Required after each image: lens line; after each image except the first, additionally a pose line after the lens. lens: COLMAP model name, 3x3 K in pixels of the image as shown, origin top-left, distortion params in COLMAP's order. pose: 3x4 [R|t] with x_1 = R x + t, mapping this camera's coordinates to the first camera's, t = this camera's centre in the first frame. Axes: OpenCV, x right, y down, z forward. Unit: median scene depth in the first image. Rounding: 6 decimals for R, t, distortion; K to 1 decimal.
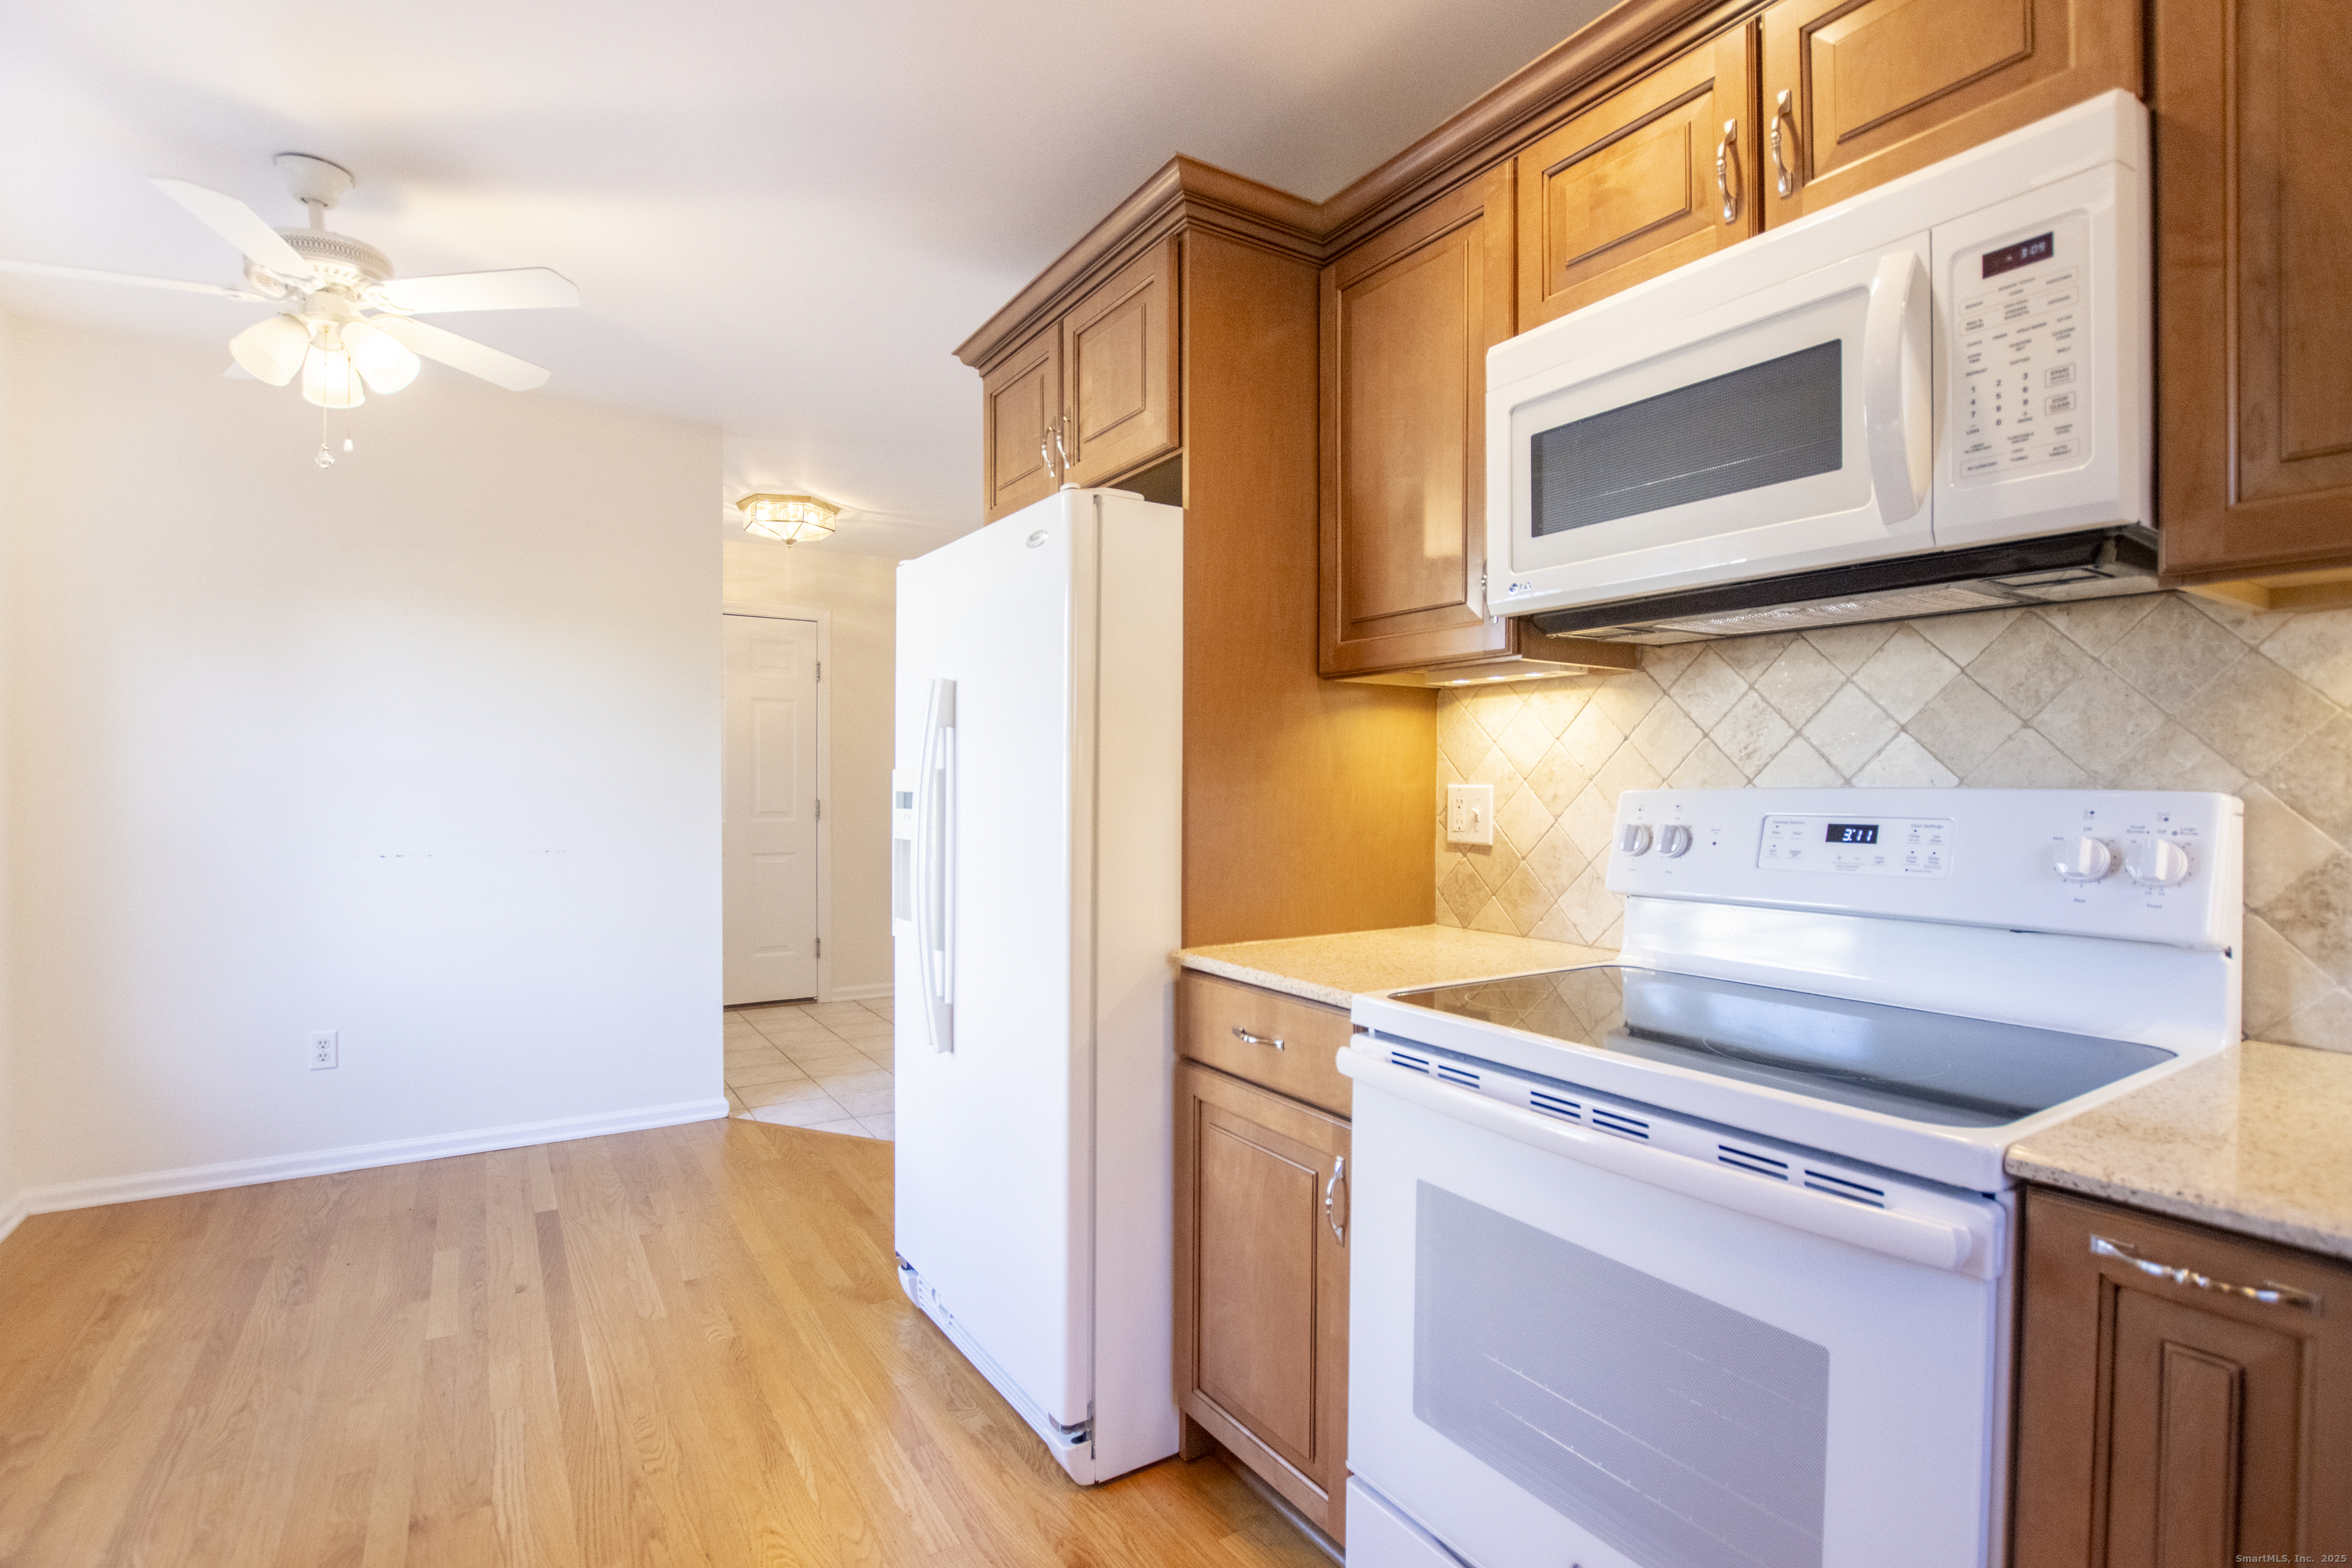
lens RADIAL K [[1111.3, 0, 1168.0], [0, 1111.3, 788.2], [0, 0, 1]] dist [-0.014610, 0.000969]
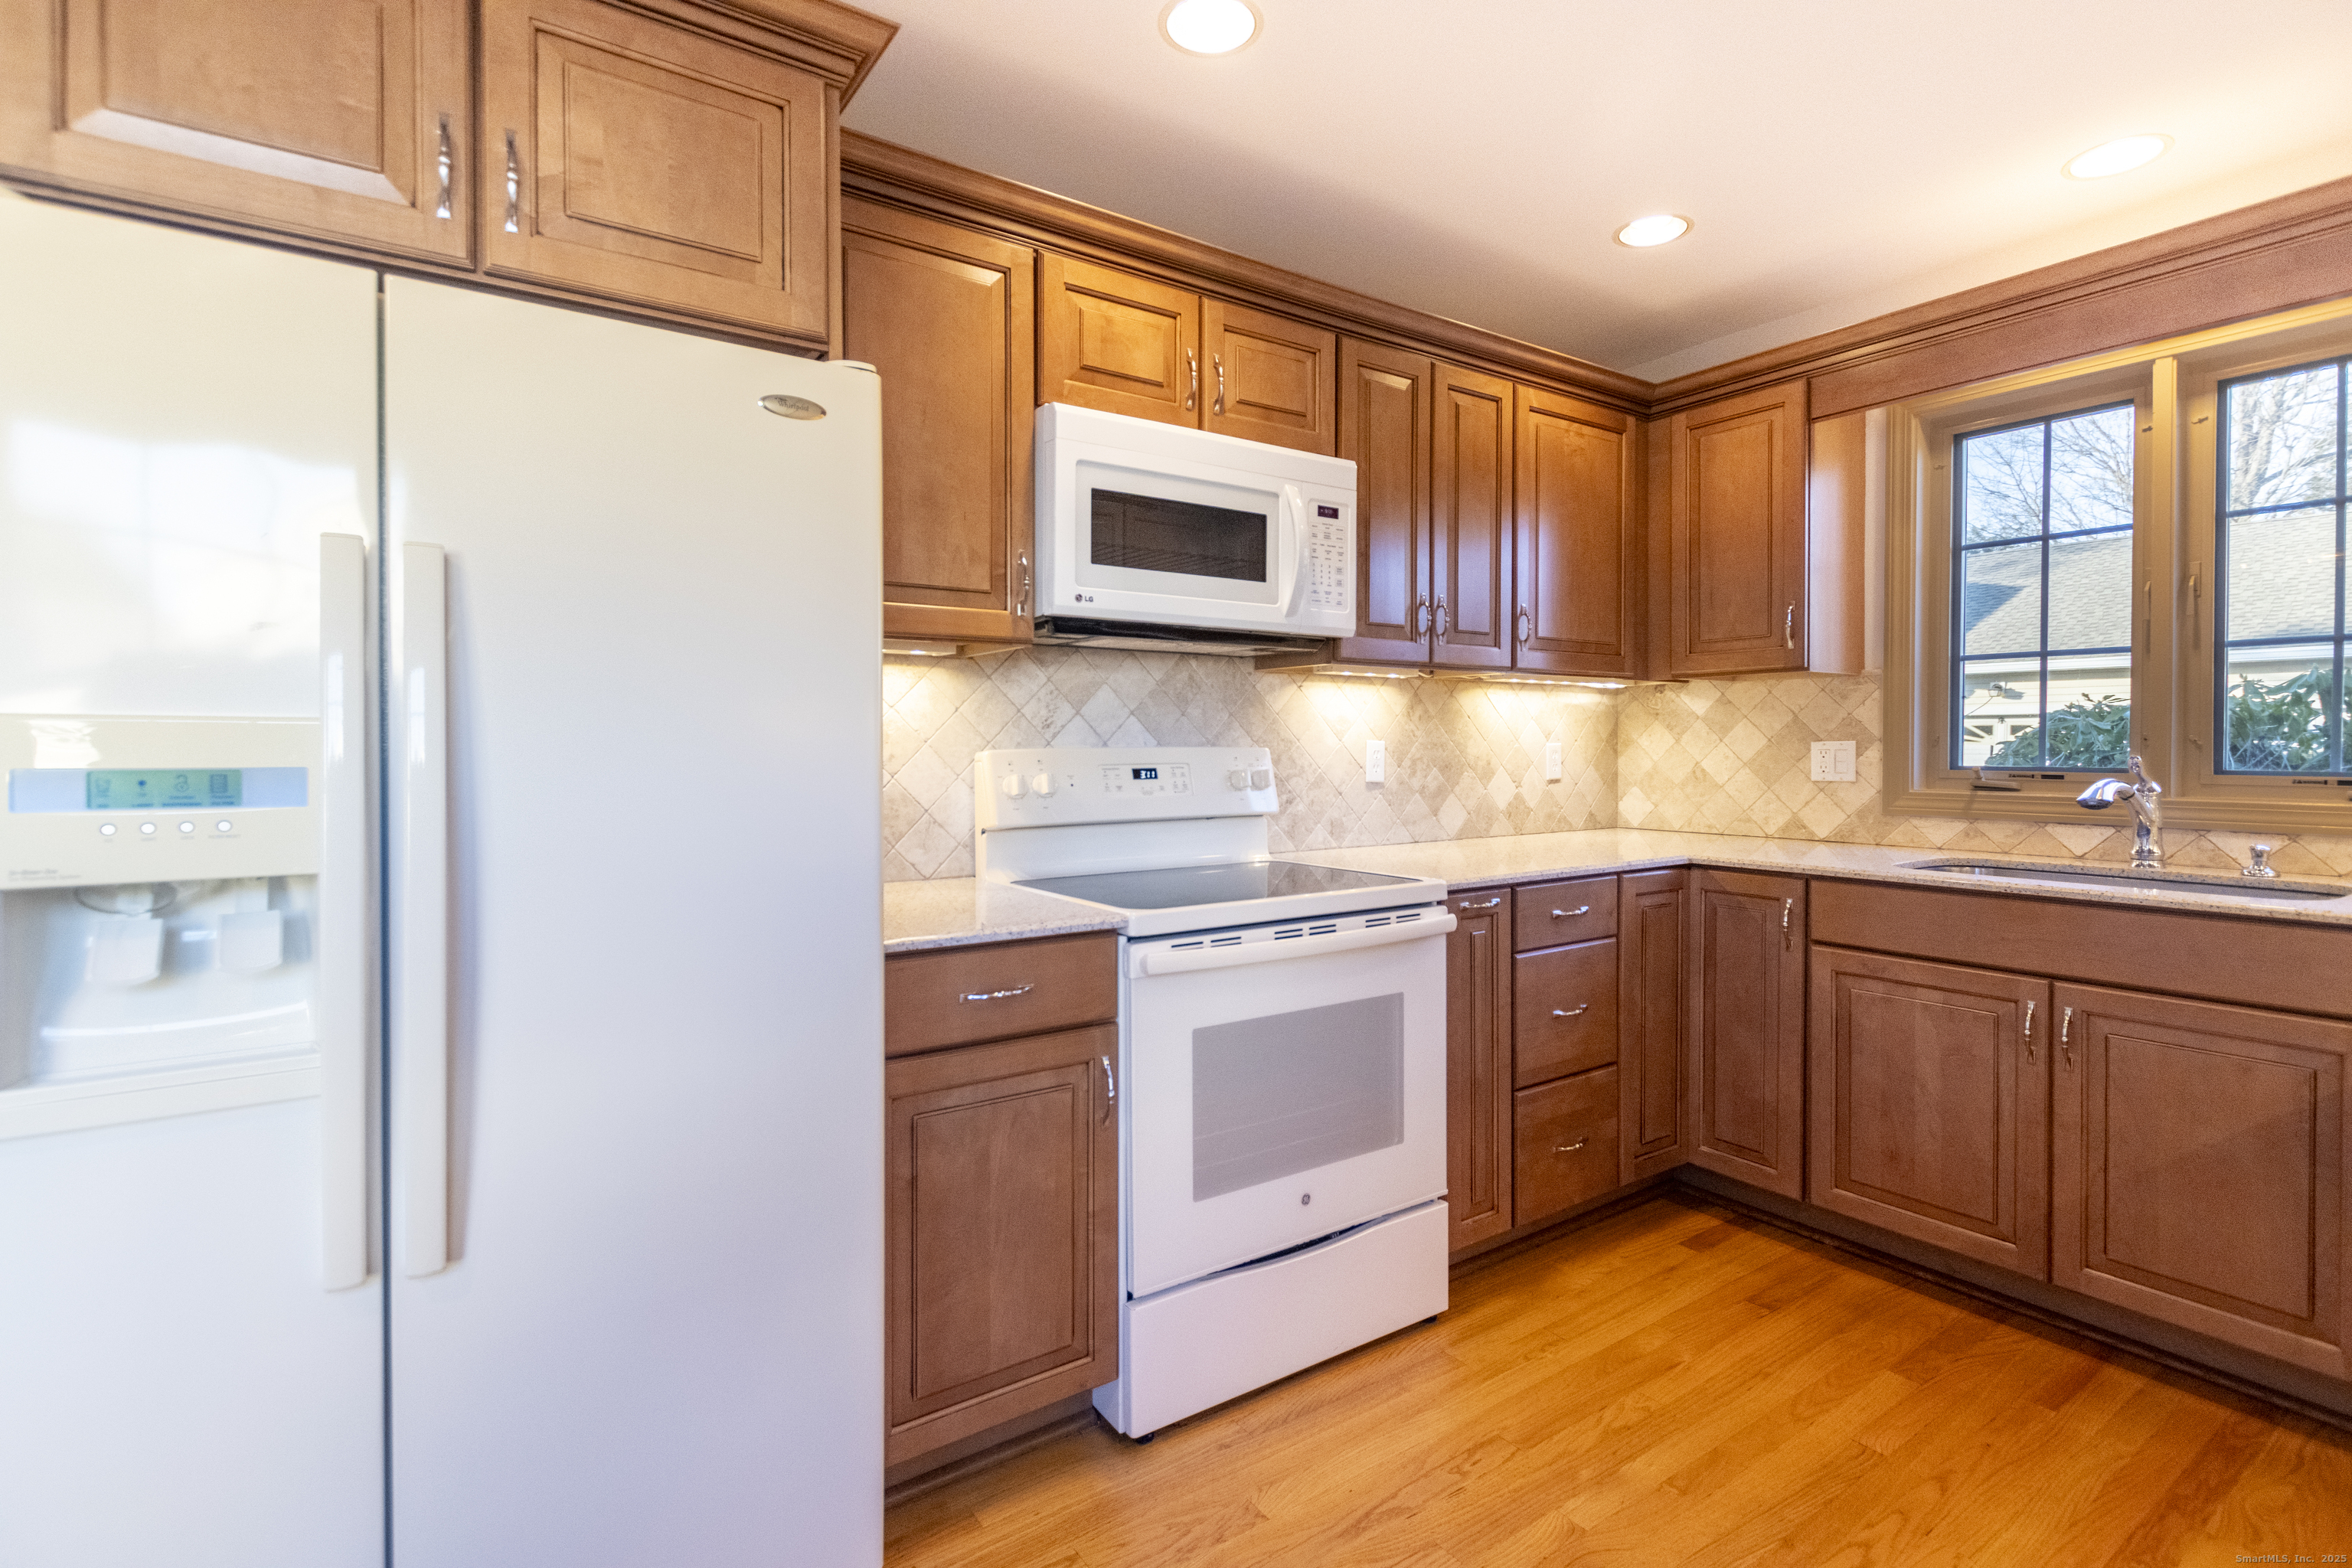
lens RADIAL K [[1111.3, 0, 1164.6], [0, 1111.3, 745.9], [0, 0, 1]] dist [-0.014610, 0.000969]
pose [[-0.023731, -0.002038, 0.999716, -0.484577], [0.007863, 0.999967, 0.002225, -0.002446], [-0.999687, 0.007914, -0.023714, 0.443254]]
